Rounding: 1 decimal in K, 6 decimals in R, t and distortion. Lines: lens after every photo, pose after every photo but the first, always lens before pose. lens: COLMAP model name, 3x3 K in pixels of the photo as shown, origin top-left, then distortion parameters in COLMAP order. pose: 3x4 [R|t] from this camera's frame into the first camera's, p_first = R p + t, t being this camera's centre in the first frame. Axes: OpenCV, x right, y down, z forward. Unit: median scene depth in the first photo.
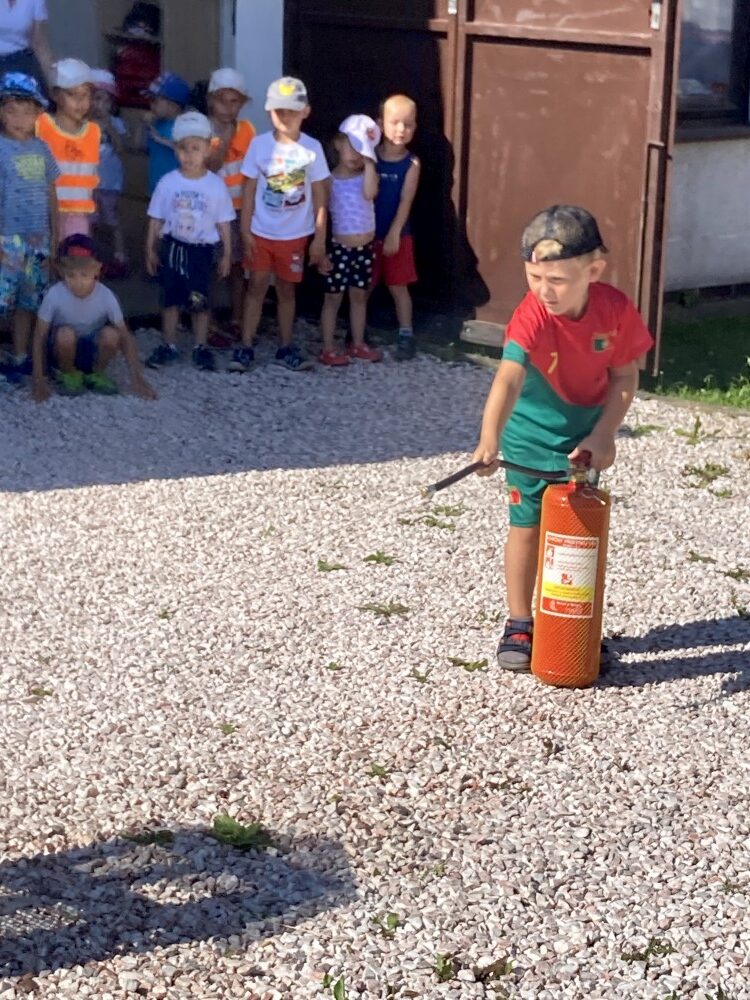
lens RADIAL K [[2399.0, 0, 375.0], [0, 2399.0, 500.0], [0, 0, 1]] dist [0.386147, -2.427808]
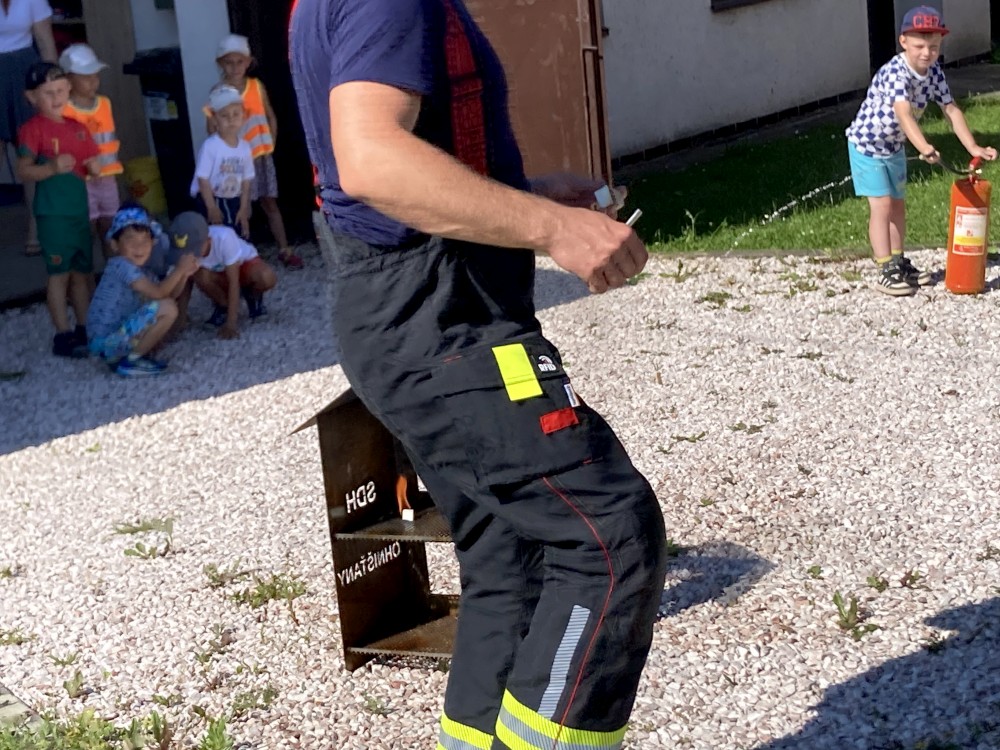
lens RADIAL K [[2399.0, 0, 557.9], [0, 2399.0, 411.1], [0, 0, 1]] dist [0.386147, -2.427808]
pose [[0.959239, -0.172193, 0.224075, -0.329317], [0.174216, 0.984648, 0.010864, 0.026810], [-0.222506, 0.028616, 0.974511, -0.280879]]
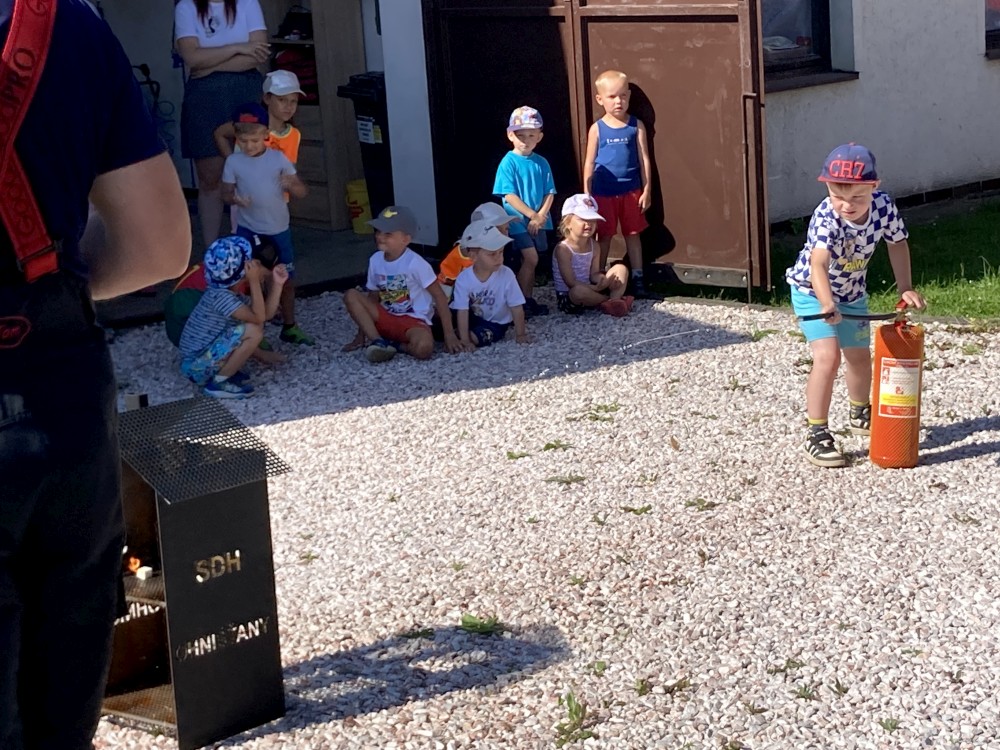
lens RADIAL K [[2399.0, 0, 557.9], [0, 2399.0, 411.1], [0, 0, 1]] dist [0.386147, -2.427808]
pose [[0.995502, -0.092931, 0.018405, -0.021591], [0.093376, 0.995317, -0.024989, 0.044434], [-0.015997, 0.026595, 0.999518, -0.280277]]
